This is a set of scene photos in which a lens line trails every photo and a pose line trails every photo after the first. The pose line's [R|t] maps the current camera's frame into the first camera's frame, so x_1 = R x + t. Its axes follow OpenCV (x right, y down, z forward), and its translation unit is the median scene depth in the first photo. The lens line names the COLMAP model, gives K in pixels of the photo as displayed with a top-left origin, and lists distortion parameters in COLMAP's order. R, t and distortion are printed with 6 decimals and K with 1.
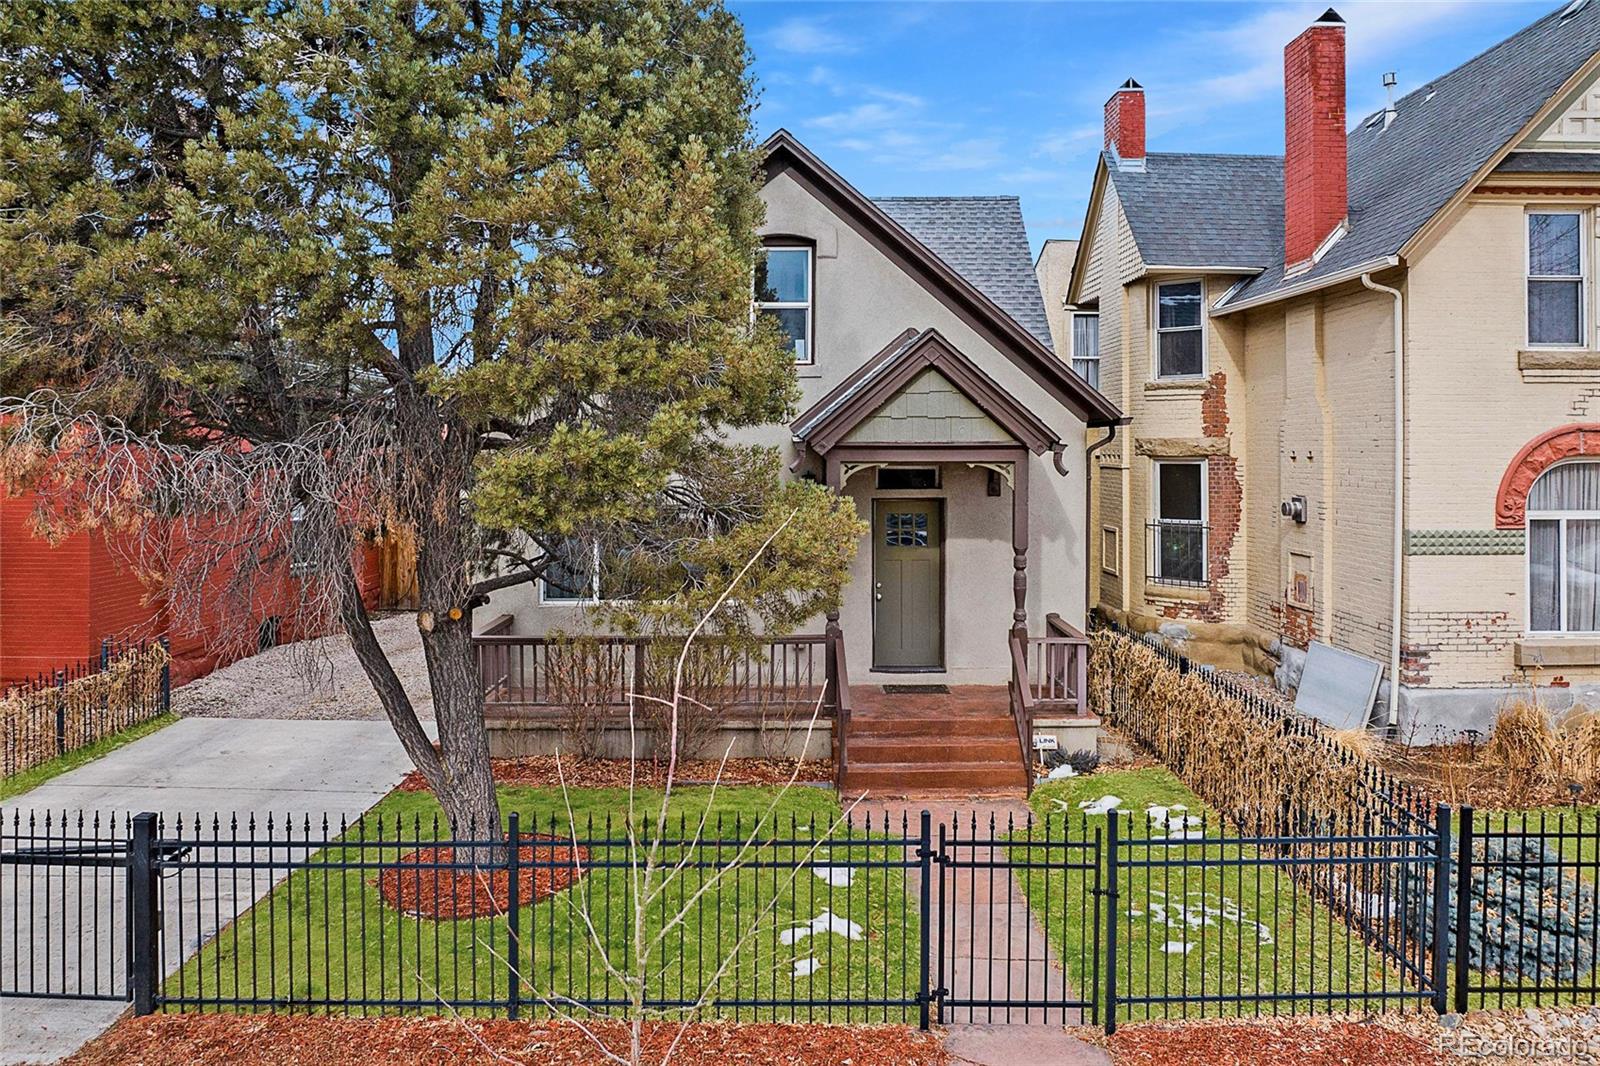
lens RADIAL K [[1074.3, 0, 798.7], [0, 1074.3, 486.3], [0, 0, 1]] dist [-0.040484, 0.000951]
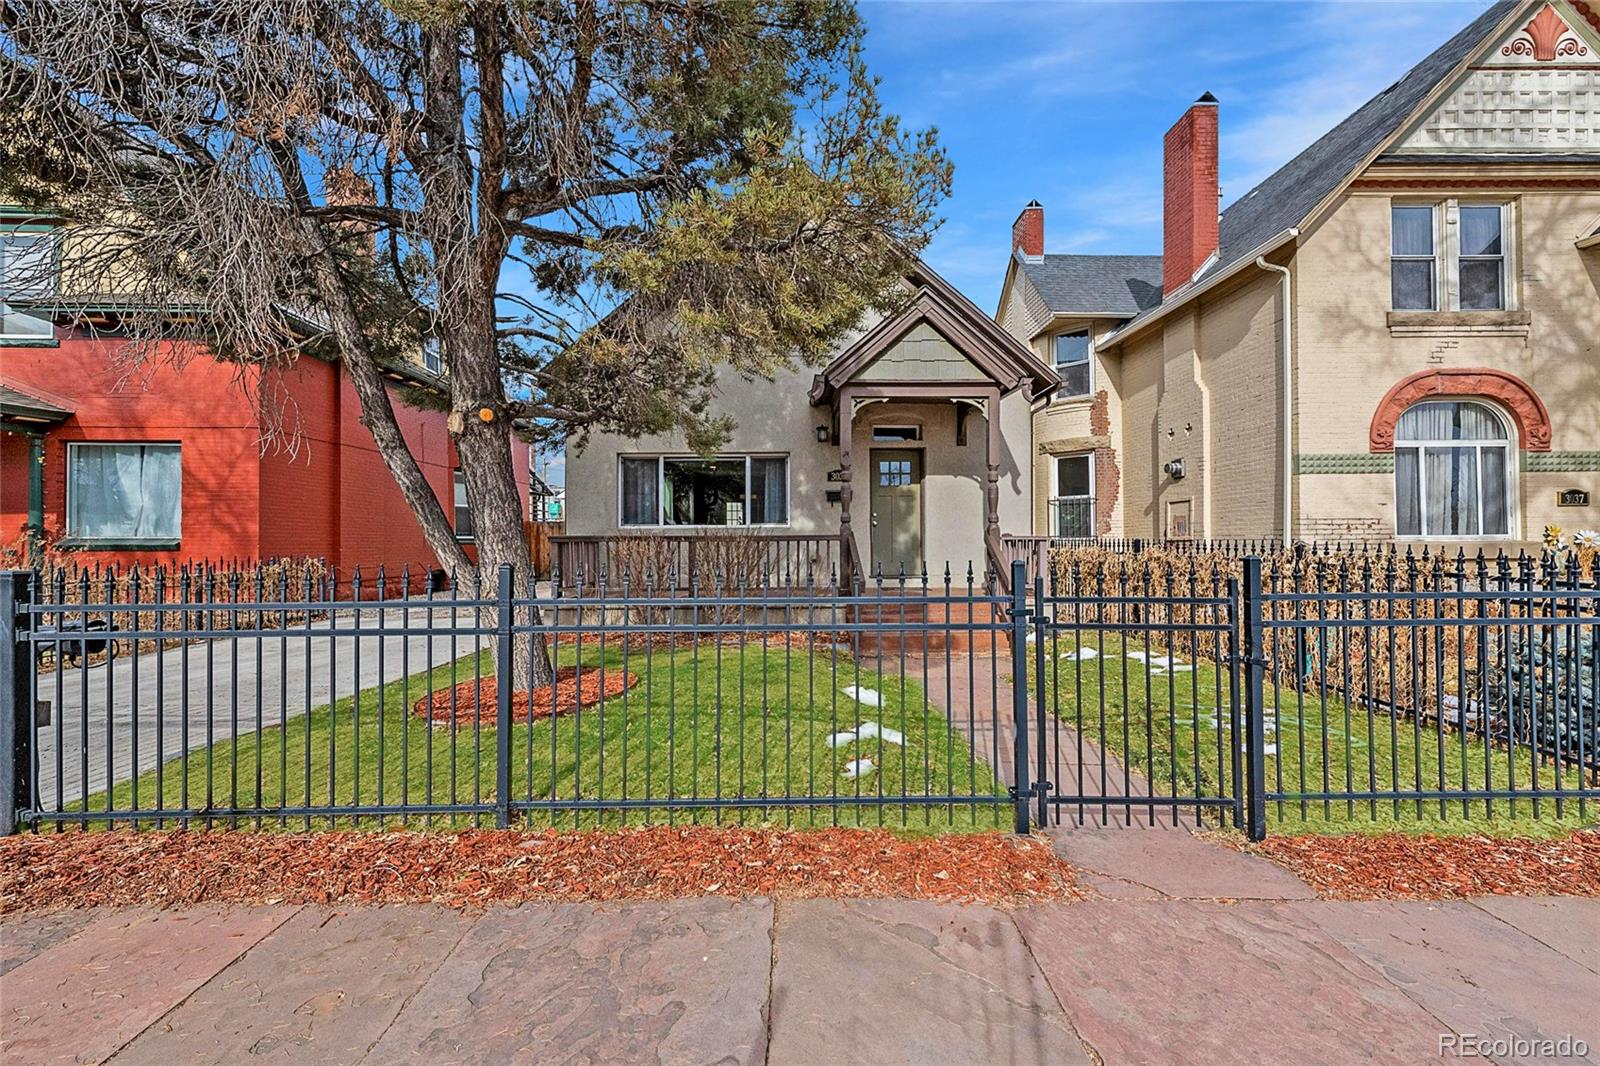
lens RADIAL K [[633.9, 0, 806.3], [0, 633.9, 533.2], [0, 0, 1]] dist [0.003547, -0.000359]
pose [[0.999913, -0.004632, 0.012356, -0.022989], [0.004652, 0.999988, -0.001609, 0.134036], [-0.012348, 0.001666, 0.999922, 0.246298]]
